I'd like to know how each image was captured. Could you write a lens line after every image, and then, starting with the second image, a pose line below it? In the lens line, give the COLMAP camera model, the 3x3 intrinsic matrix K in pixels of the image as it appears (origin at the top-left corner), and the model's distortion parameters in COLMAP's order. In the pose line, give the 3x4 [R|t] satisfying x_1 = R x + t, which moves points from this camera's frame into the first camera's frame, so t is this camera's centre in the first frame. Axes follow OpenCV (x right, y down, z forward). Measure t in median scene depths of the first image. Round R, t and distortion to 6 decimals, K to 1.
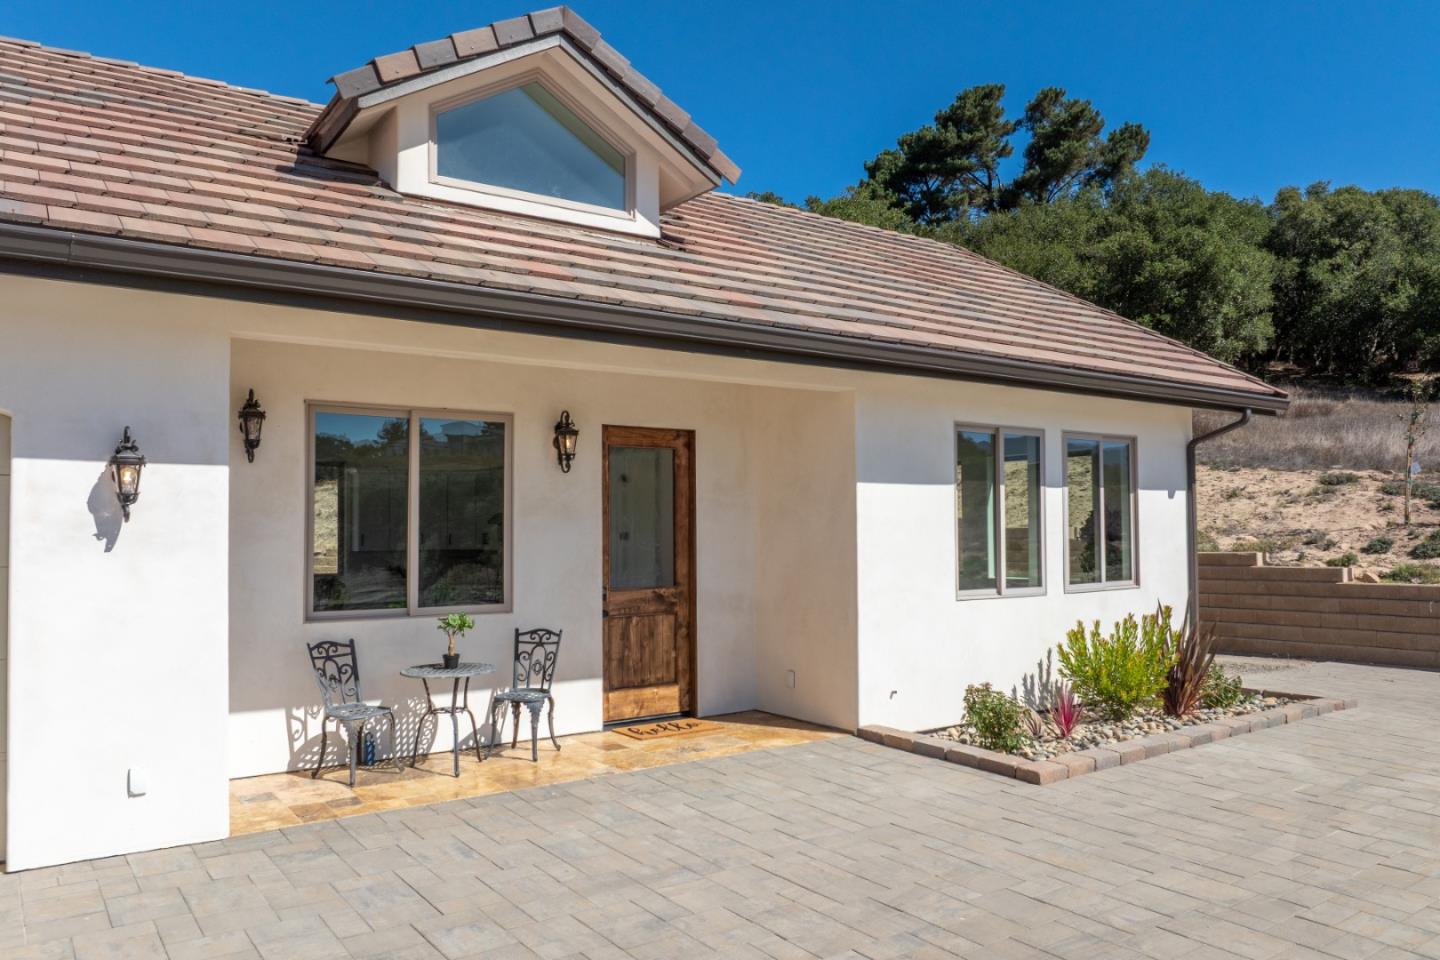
lens RADIAL K [[1010.8, 0, 720.0], [0, 1010.8, 480.0], [0, 0, 1]] dist [-0.009733, -0.003262]
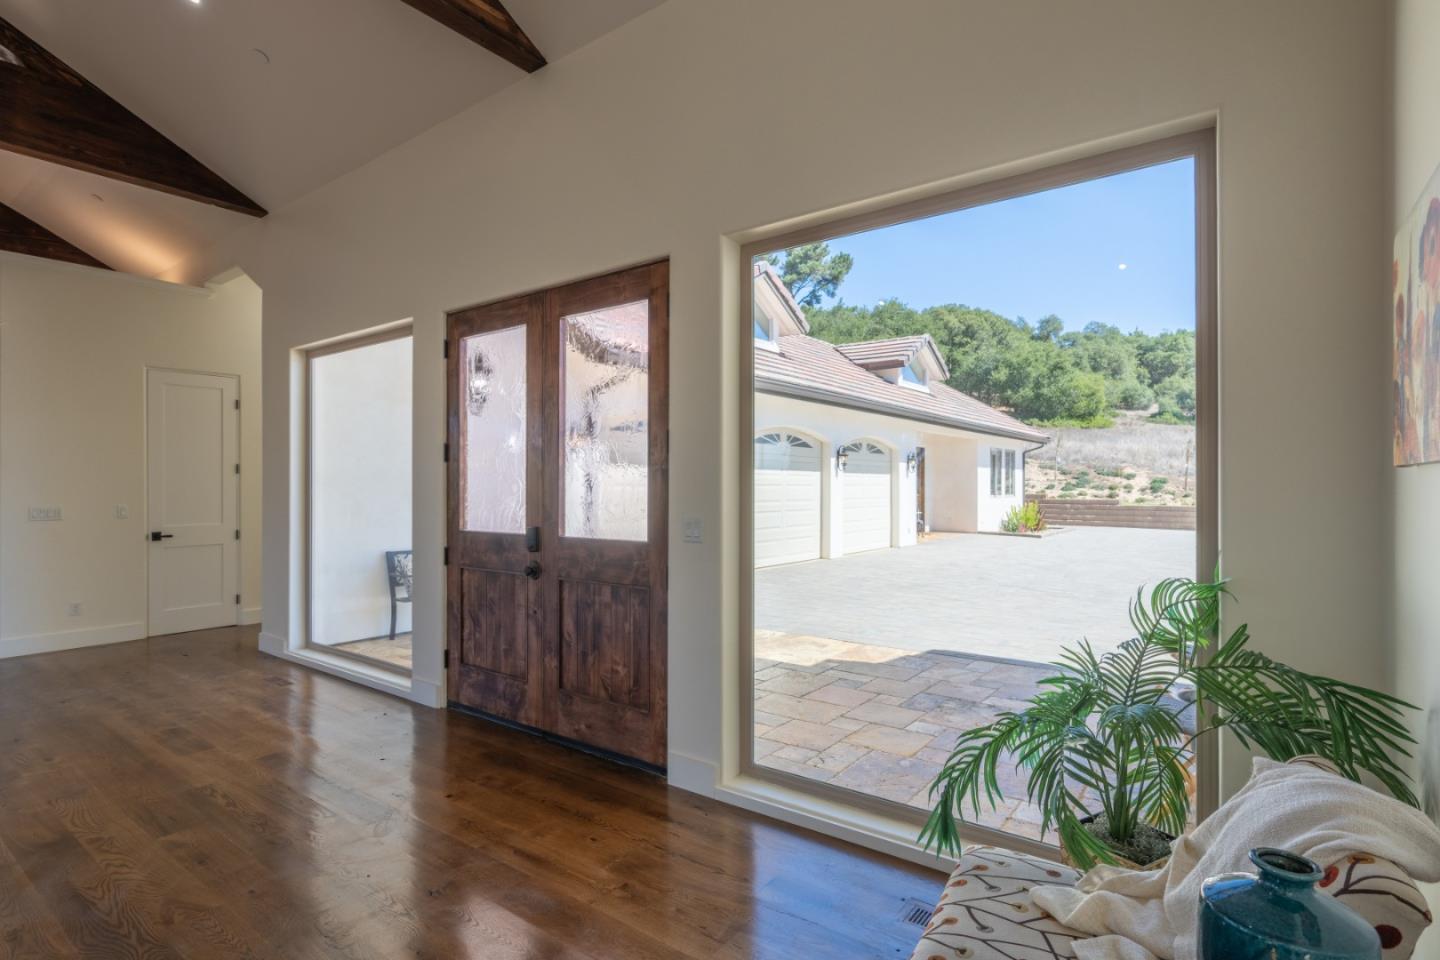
lens RADIAL K [[658.8, 0, 720.0], [0, 658.8, 480.0], [0, 0, 1]] dist [0.004341, 0.000297]
pose [[0.965813, 0.010752, 0.259018, -0.230535], [-0.022163, 0.998906, 0.041178, -0.003109], [-0.258292, -0.045511, 0.964994, -0.176076]]
